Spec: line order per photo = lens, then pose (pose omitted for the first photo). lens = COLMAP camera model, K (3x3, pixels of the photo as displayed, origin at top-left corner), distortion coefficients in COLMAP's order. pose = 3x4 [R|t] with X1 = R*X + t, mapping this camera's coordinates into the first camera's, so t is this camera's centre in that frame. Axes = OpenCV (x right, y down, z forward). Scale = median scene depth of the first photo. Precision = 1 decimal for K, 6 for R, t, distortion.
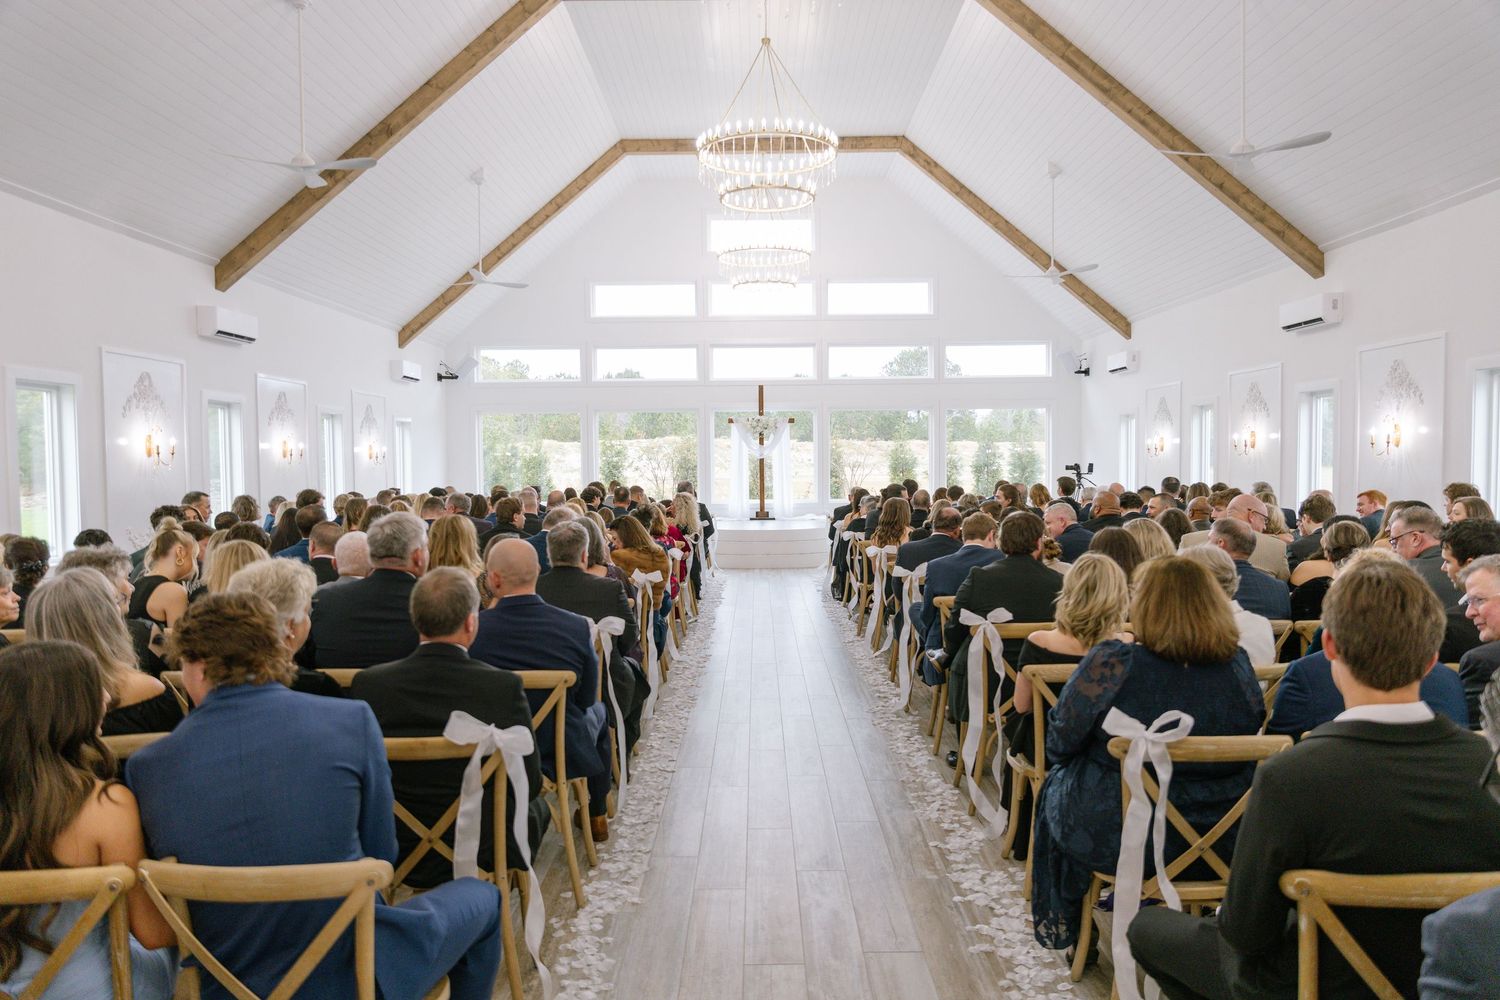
lens RADIAL K [[1022.5, 0, 747.7], [0, 1022.5, 488.7], [0, 0, 1]] dist [0.027270, -0.001266]
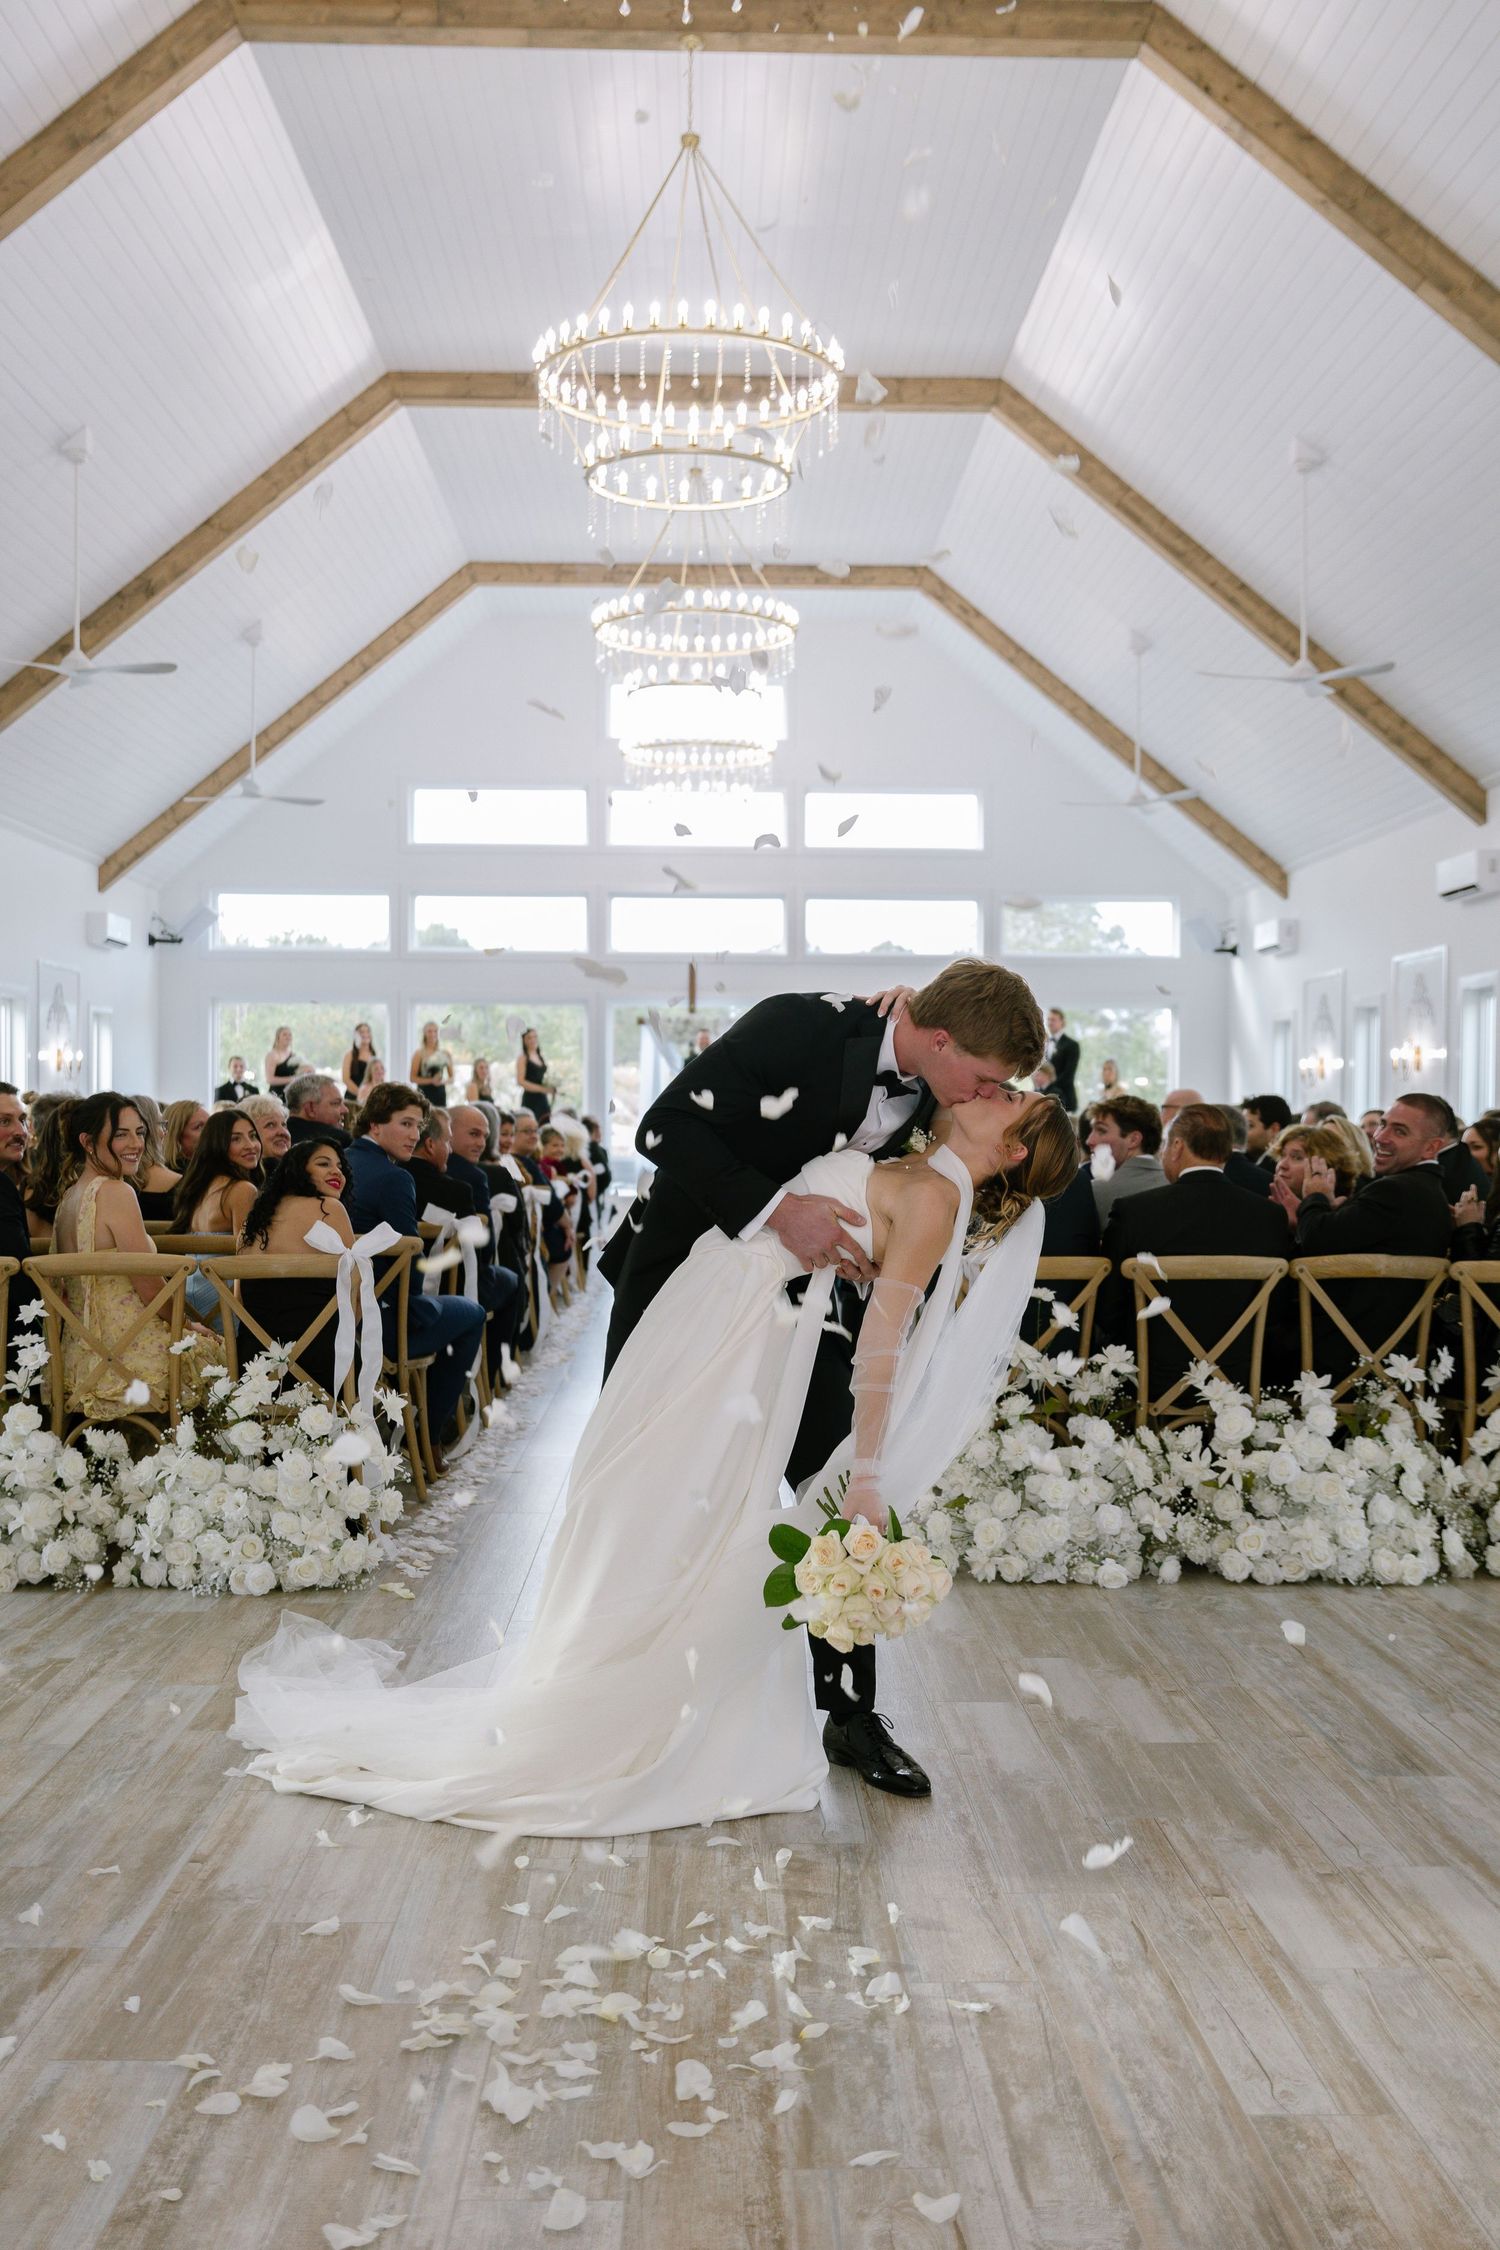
lens RADIAL K [[2222.7, 0, 753.5], [0, 2222.7, 1143.8], [0, 0, 1]] dist [0.055093, 0.000000]
pose [[0.999414, 0.014162, 0.031170, 0.010733], [-0.013618, 0.999752, -0.017609, 0.030808], [-0.031412, 0.017174, 0.999359, -0.341393]]
